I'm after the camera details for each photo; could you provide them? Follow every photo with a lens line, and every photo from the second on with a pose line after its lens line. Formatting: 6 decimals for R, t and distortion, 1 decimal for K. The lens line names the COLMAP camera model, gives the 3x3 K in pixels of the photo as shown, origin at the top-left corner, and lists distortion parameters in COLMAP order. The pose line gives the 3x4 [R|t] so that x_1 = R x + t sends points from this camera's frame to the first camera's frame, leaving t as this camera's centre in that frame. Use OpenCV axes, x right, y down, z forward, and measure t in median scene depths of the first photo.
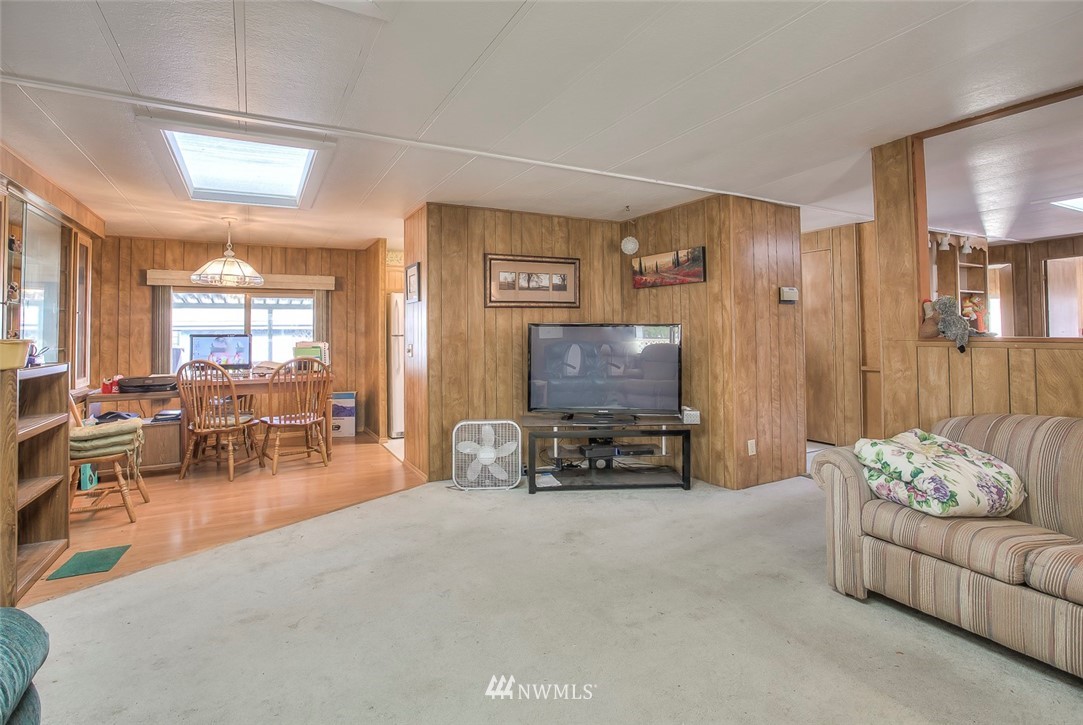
lens RADIAL K [[546.8, 0, 539.1], [0, 546.8, 322.3], [0, 0, 1]] dist [-0.050176, 0.021925]
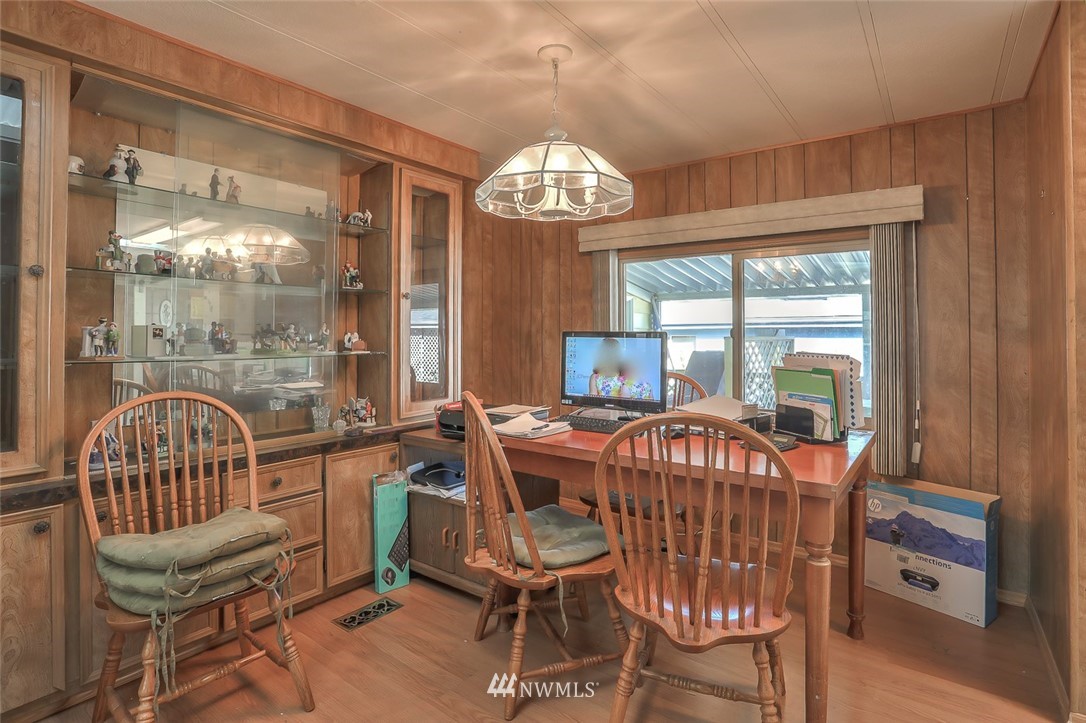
lens RADIAL K [[548.3, 0, 540.6], [0, 548.3, 321.2], [0, 0, 1]] dist [-0.050176, 0.021925]
pose [[0.430677, -0.010837, -0.902441, -0.173699], [0.009935, 0.999924, -0.007266, 0.014820], [0.902451, -0.005836, 0.430752, 0.681732]]
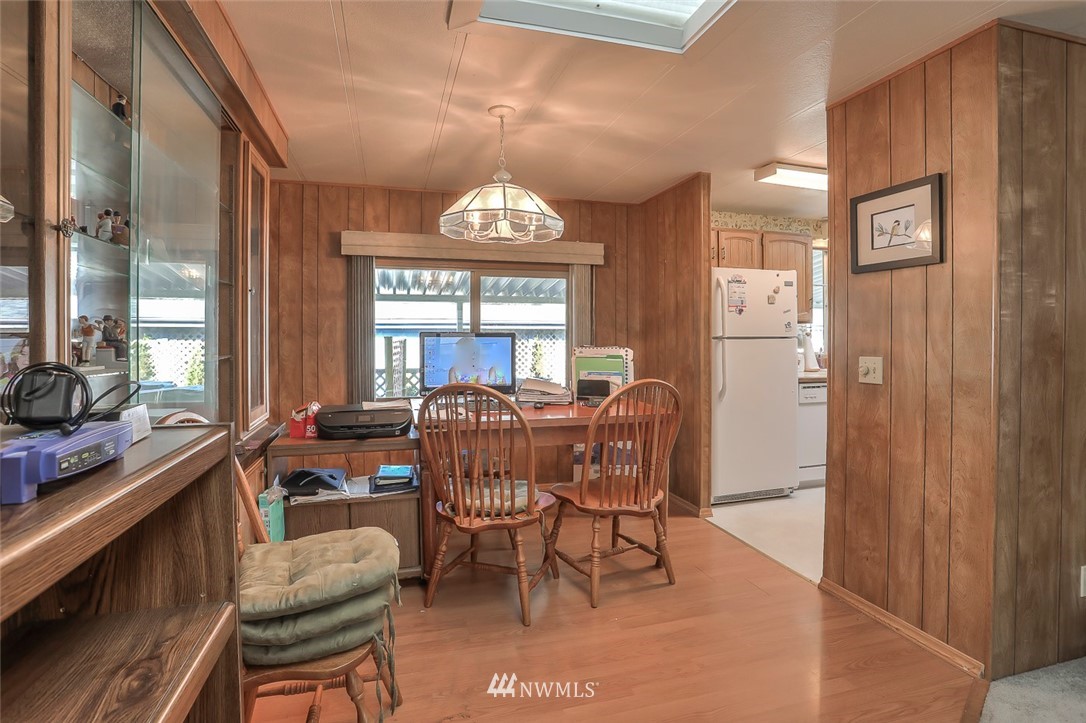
lens RADIAL K [[547.8, 0, 542.3], [0, 547.8, 351.9], [0, 0, 1]] dist [-0.071099, 0.000072]
pose [[0.977262, 0.017213, -0.211336, -0.356753], [-0.006550, 0.998675, 0.051048, 0.011824], [0.211935, -0.048502, 0.976079, 0.410921]]
